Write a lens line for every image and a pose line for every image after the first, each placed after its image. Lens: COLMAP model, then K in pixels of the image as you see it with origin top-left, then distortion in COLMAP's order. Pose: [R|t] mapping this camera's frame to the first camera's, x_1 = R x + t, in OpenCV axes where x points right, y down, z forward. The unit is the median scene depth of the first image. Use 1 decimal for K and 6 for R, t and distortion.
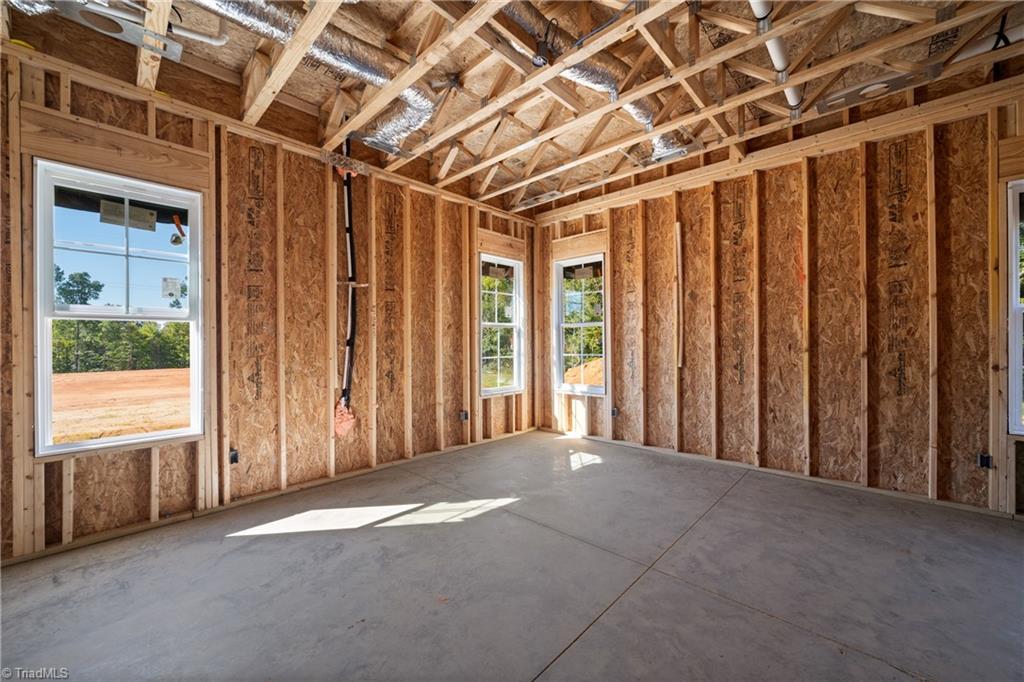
lens RADIAL K [[394.9, 0, 512.0], [0, 394.9, 341.0], [0, 0, 1]] dist [-0.008345, 0.000140]
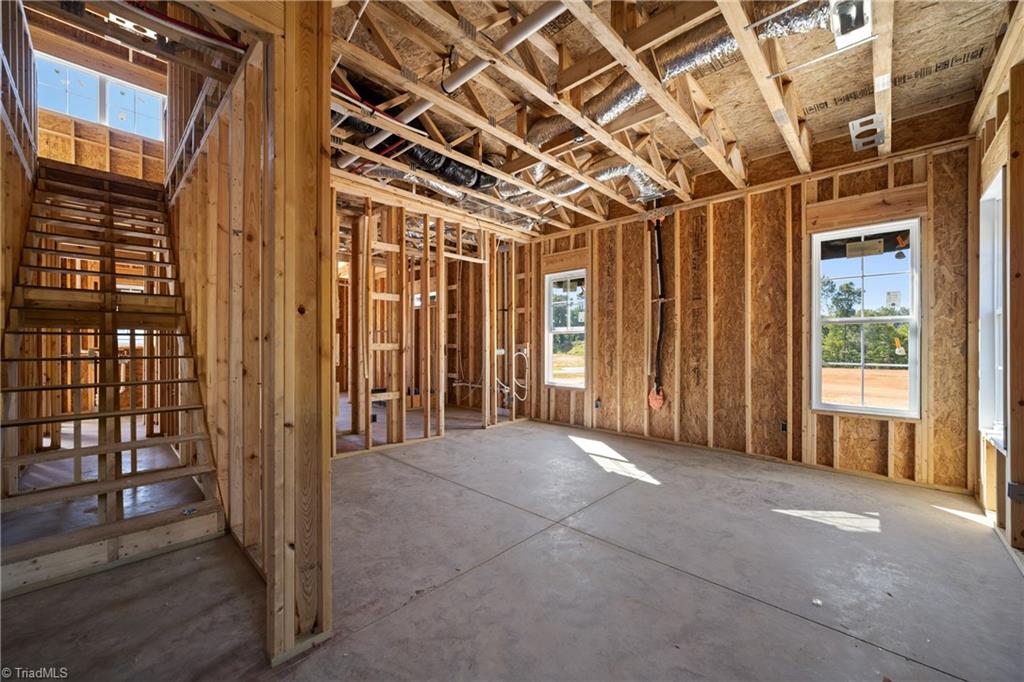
lens RADIAL K [[390.9, 0, 526.3], [0, 390.9, 341.2], [0, 0, 1]] dist [-0.007030, 0.000371]
pose [[0.020194, -0.001192, -0.999795, 1.175116], [0.000485, 0.999999, -0.001182, -0.002146], [0.999796, -0.000461, 0.020194, 0.644293]]
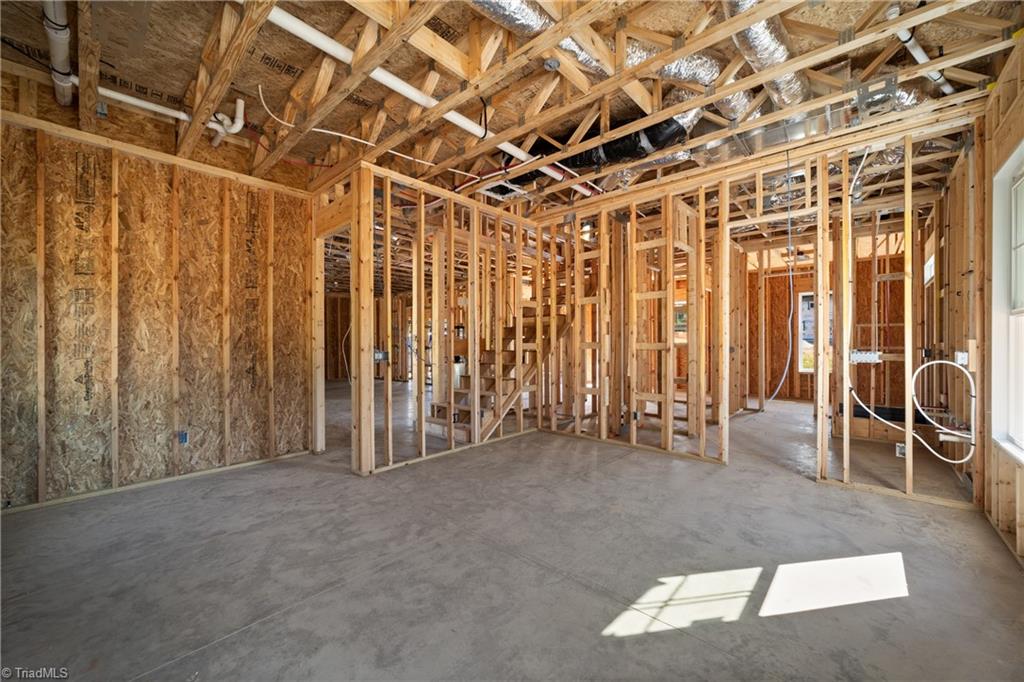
lens RADIAL K [[392.0, 0, 520.8], [0, 392.0, 340.9], [0, 0, 1]] dist [-0.007618, 0.000747]
pose [[-0.999200, 0.008372, -0.039117, 0.159462], [0.008715, 0.999925, -0.008605, 0.005543], [0.039042, -0.008939, -0.999198, 1.636116]]
